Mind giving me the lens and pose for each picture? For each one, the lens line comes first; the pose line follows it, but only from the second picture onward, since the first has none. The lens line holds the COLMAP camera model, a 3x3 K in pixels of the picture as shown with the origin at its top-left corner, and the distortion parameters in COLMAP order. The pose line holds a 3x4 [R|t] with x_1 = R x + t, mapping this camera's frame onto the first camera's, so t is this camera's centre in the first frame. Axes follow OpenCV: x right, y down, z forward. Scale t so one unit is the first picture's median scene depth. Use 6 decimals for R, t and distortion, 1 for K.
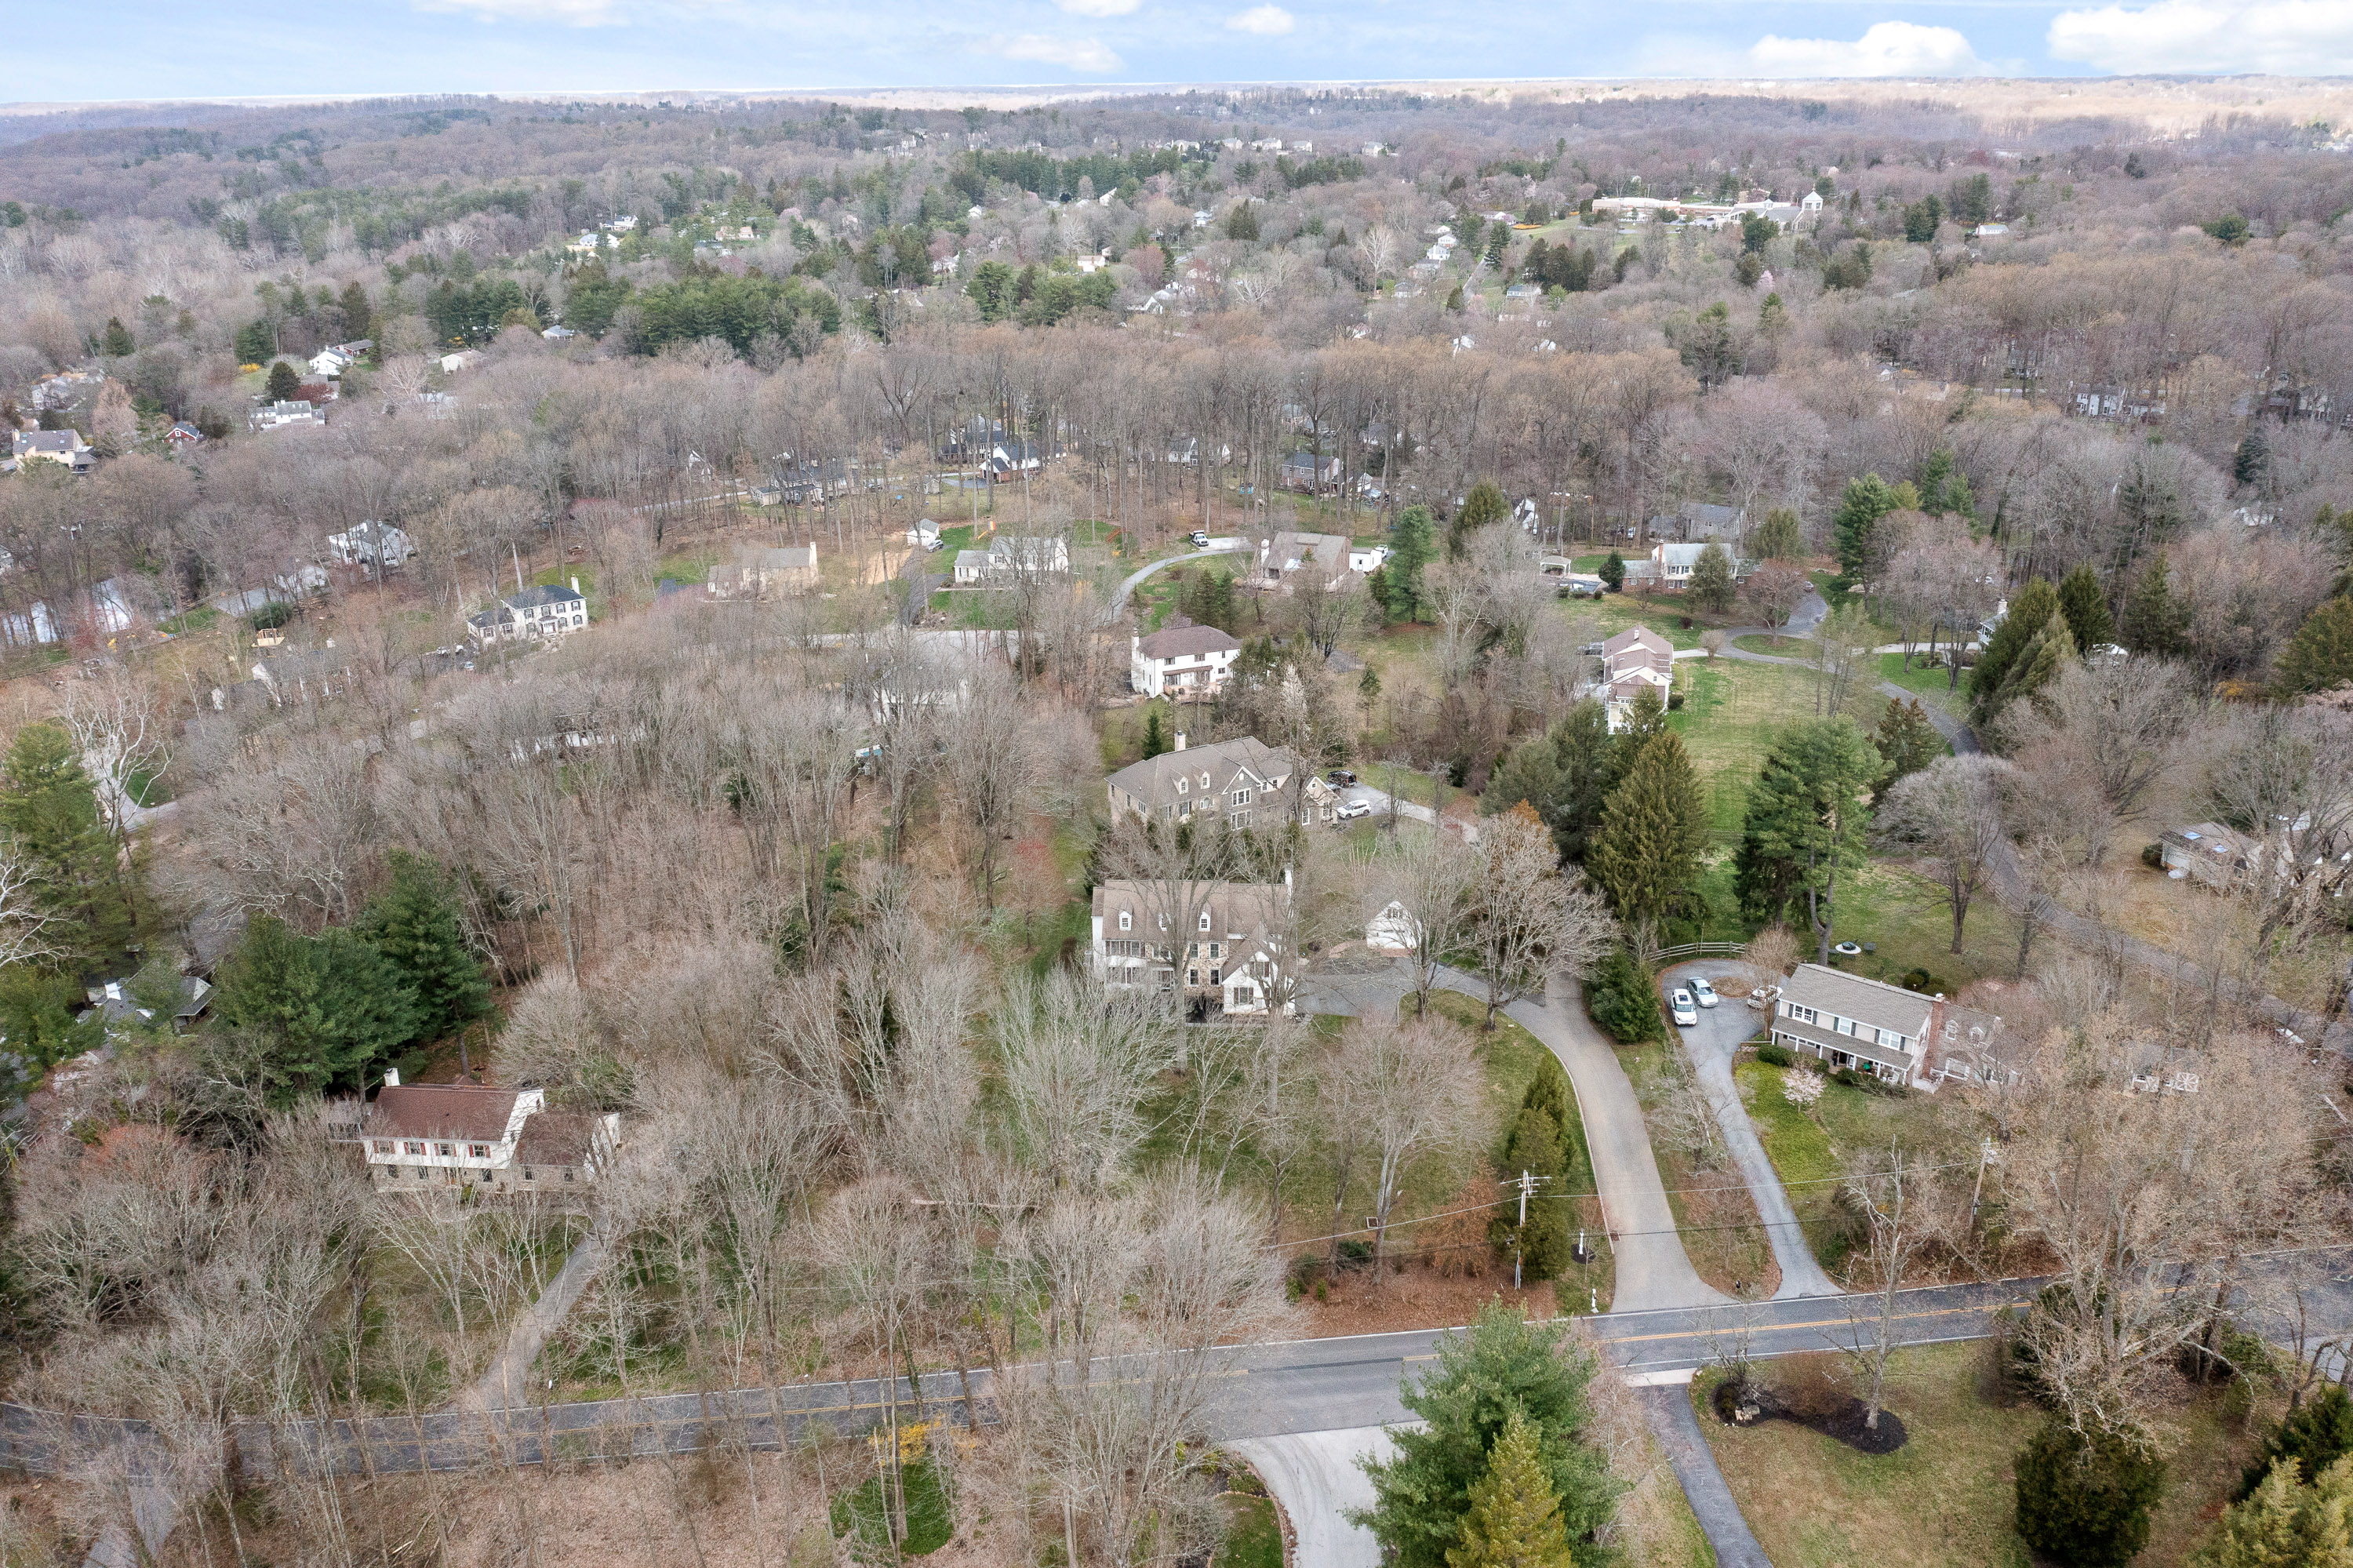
lens RADIAL K [[1862.2, 0, 1176.5], [0, 1862.2, 784.0], [0, 0, 1]] dist [-0.013748, -0.006105]
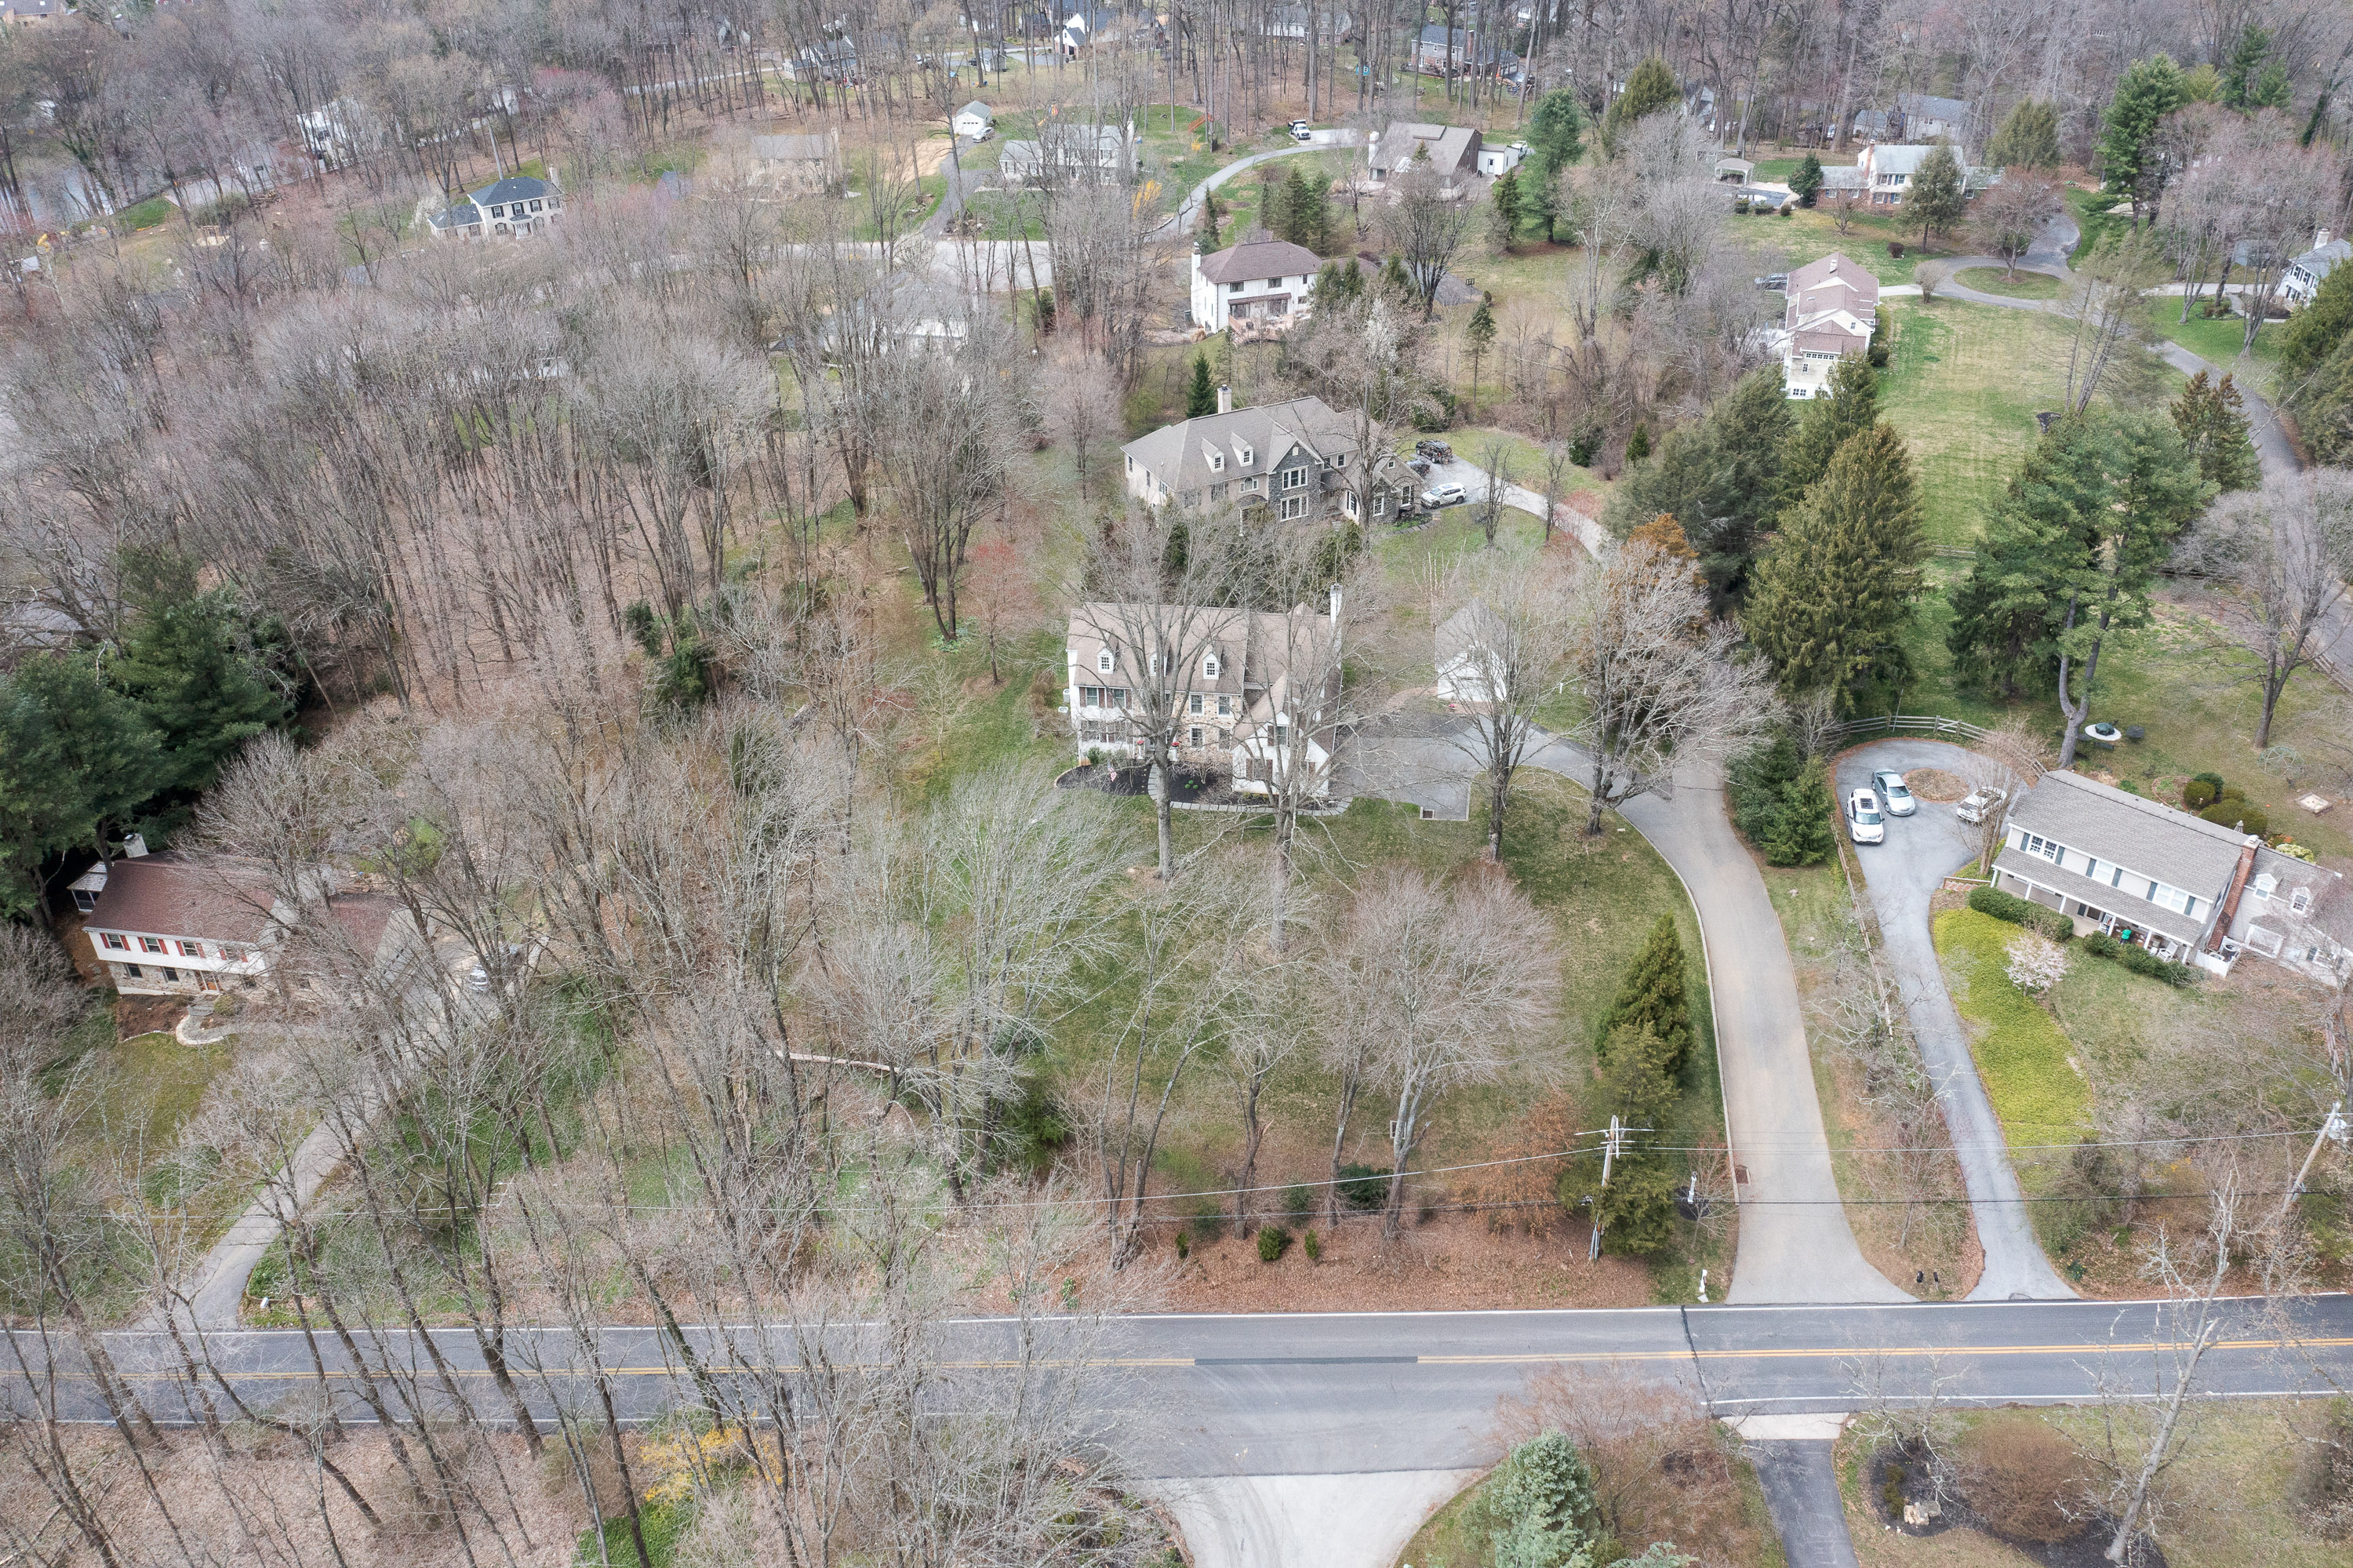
lens RADIAL K [[1862.2, 0, 1176.5], [0, 1862.2, 784.0], [0, 0, 1]] dist [-0.013748, -0.006105]
pose [[0.996826, 0.038293, -0.069796, 0.039853], [-0.023251, 0.978529, 0.204793, -0.023003], [0.076140, -0.202520, 0.976314, 0.196808]]
